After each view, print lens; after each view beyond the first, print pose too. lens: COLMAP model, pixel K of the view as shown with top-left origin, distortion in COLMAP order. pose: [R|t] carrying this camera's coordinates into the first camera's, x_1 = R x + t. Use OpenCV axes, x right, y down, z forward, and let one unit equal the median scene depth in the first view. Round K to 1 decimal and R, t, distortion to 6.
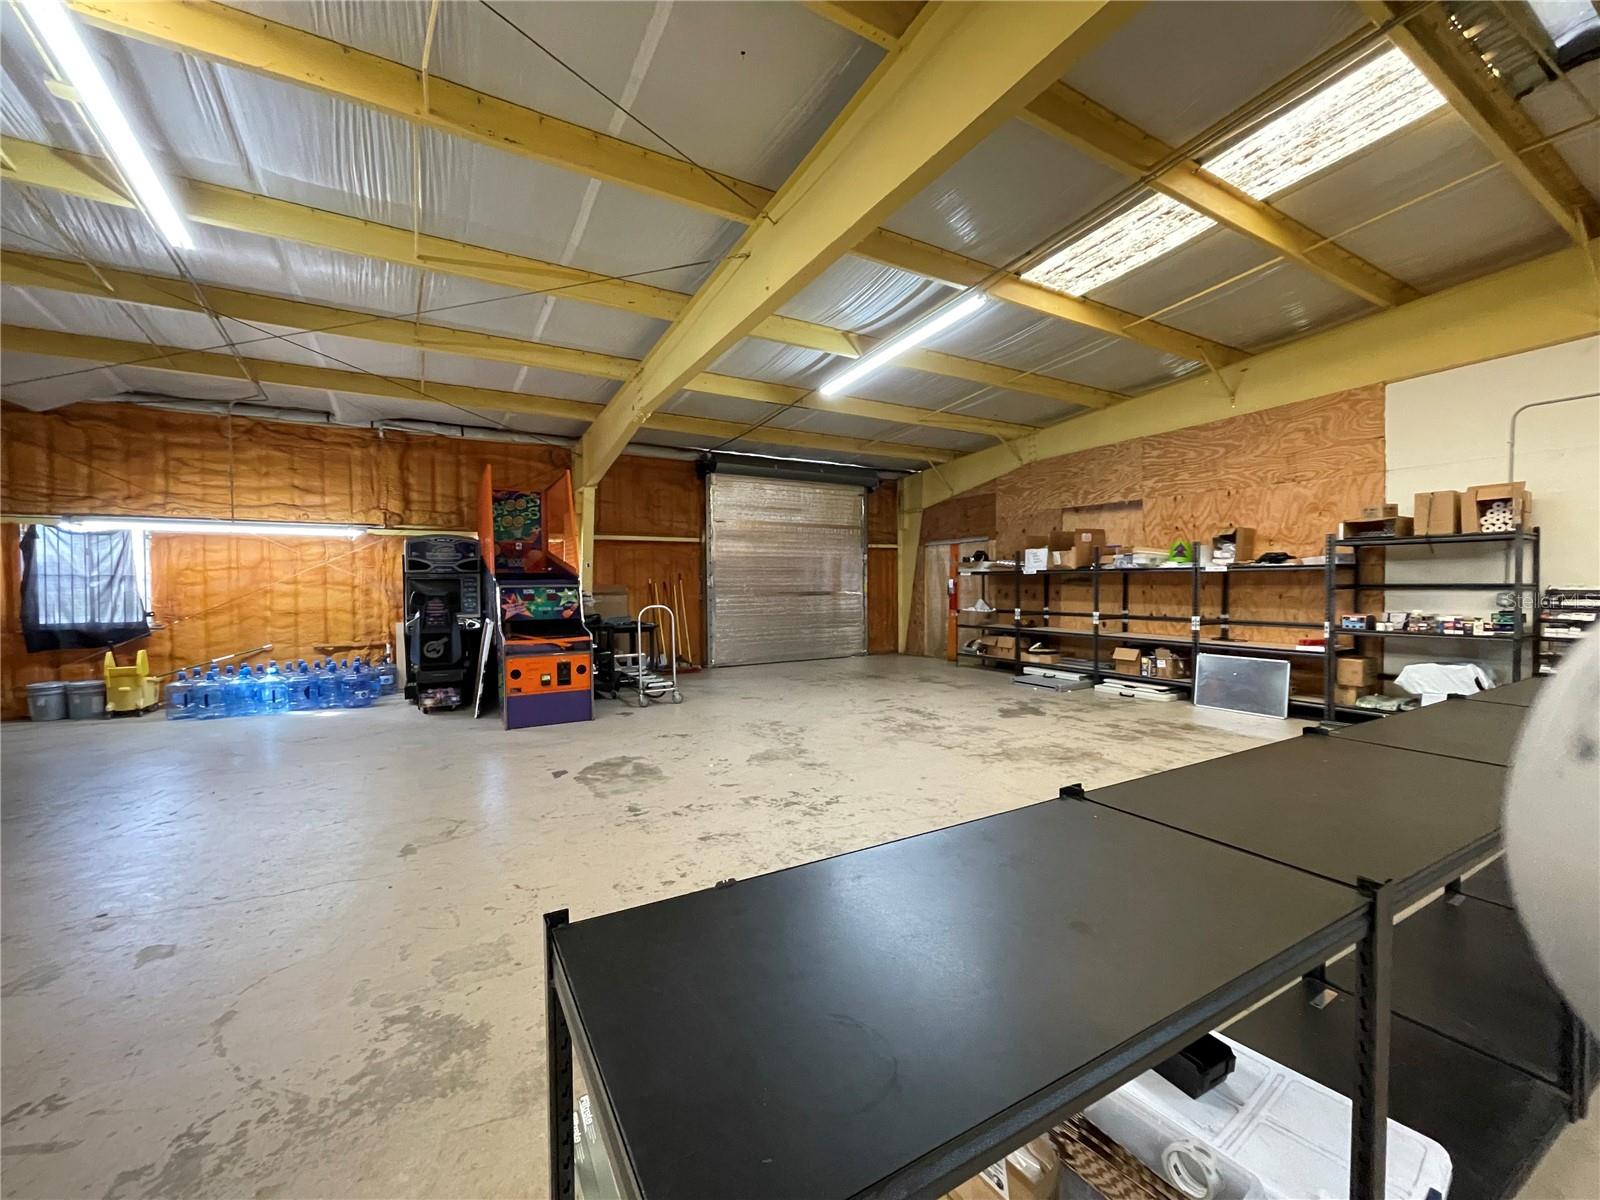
lens RADIAL K [[647.1, 0, 798.7], [0, 647.1, 593.9], [0, 0, 1]] dist [-0.002191, -0.000306]
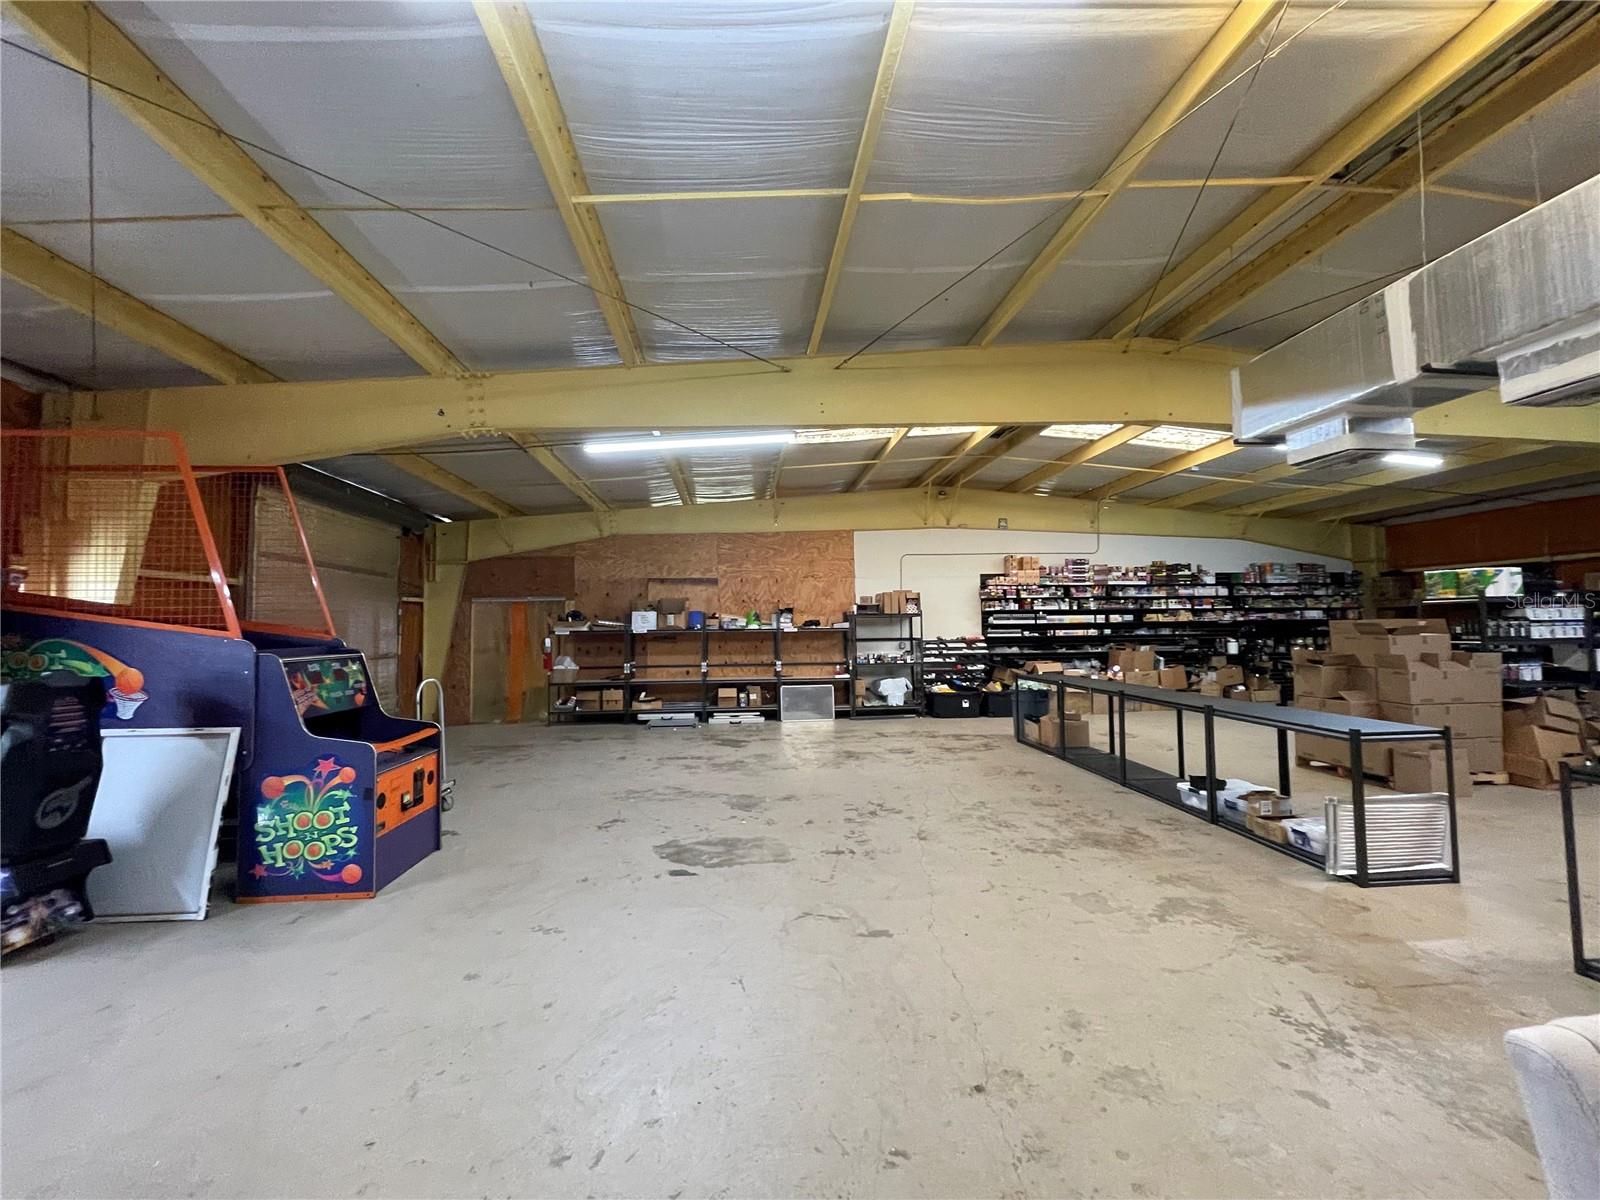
lens RADIAL K [[647.1, 0, 800.3], [0, 647.1, 595.6], [0, 0, 1]] dist [-0.002191, -0.000306]
pose [[0.422651, 0.048778, 0.904979, -0.697072], [0.026287, 0.997471, -0.066040, -0.016649], [-0.905911, 0.051701, 0.420300, 0.307473]]
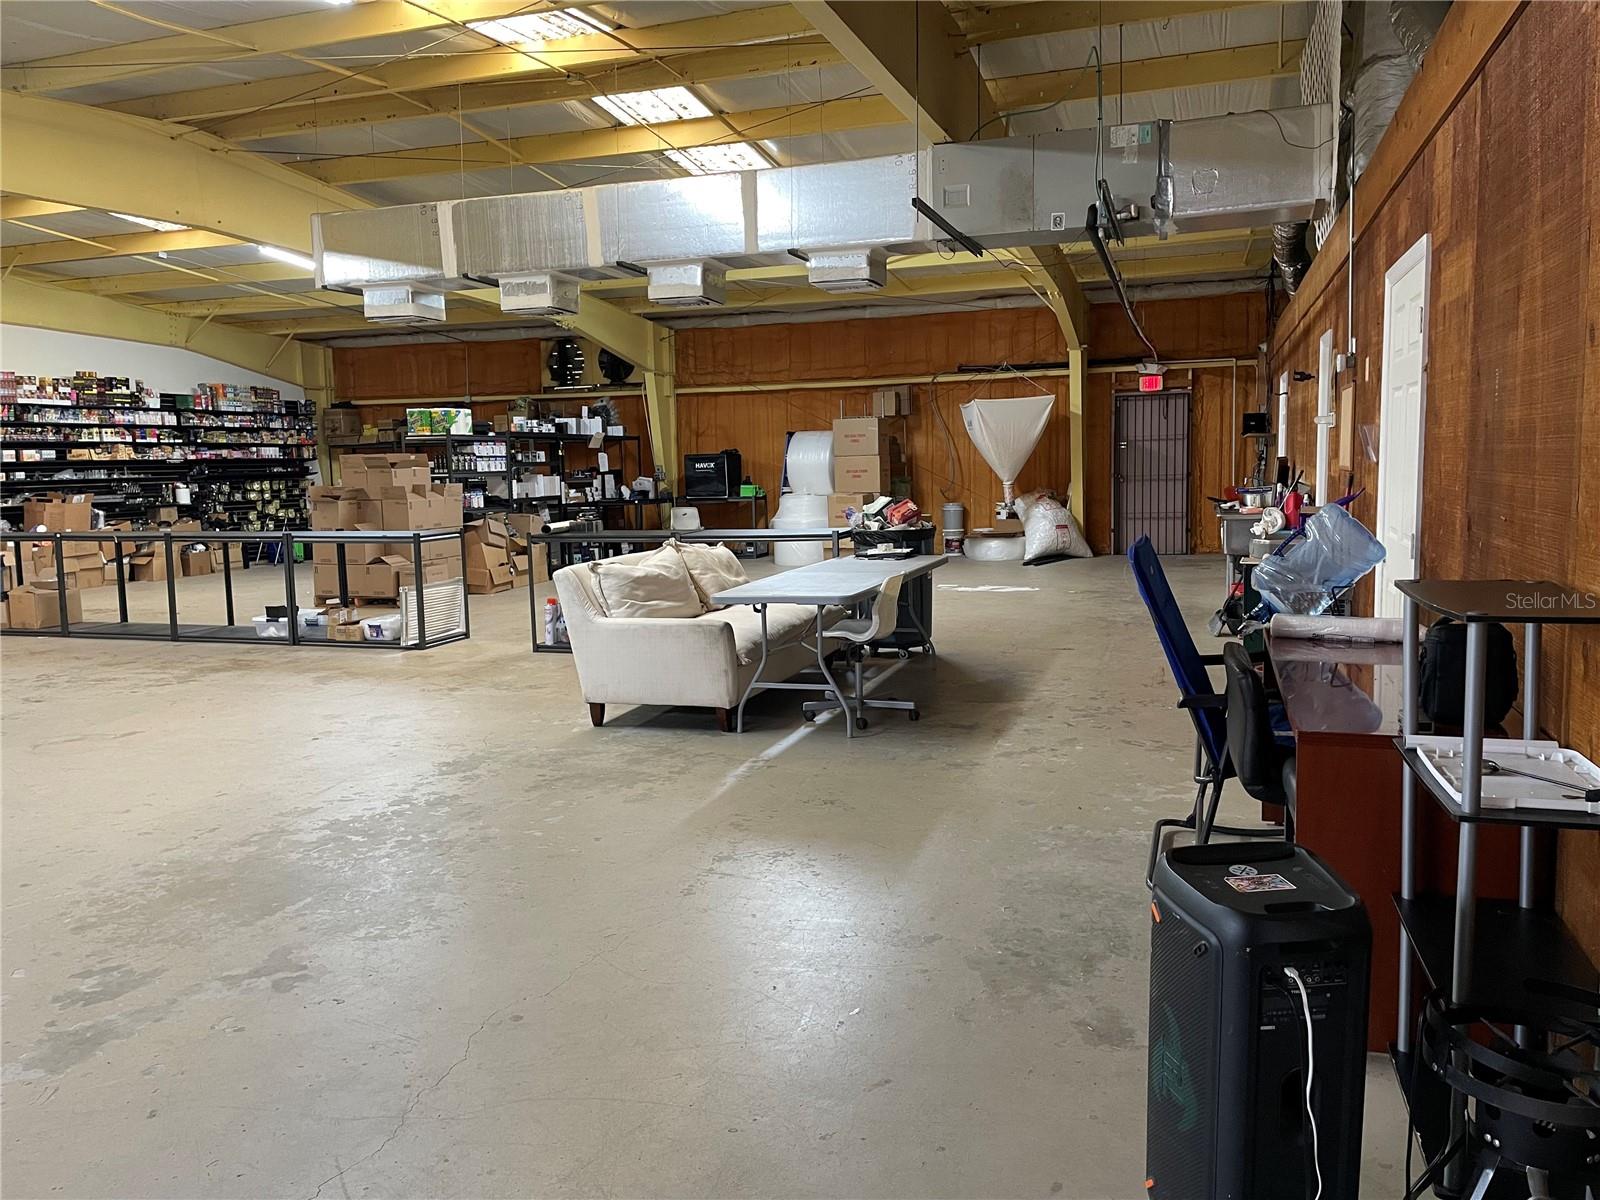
lens RADIAL K [[1207.2, 0, 812.9], [0, 1207.2, 584.2], [0, 0, 1]] dist [0.029839, -0.016241]
pose [[-0.667969, -0.054512, 0.742190, -1.248165], [0.041947, 0.992970, 0.110684, -0.003398], [-0.743006, 0.105066, -0.660986, 0.656808]]
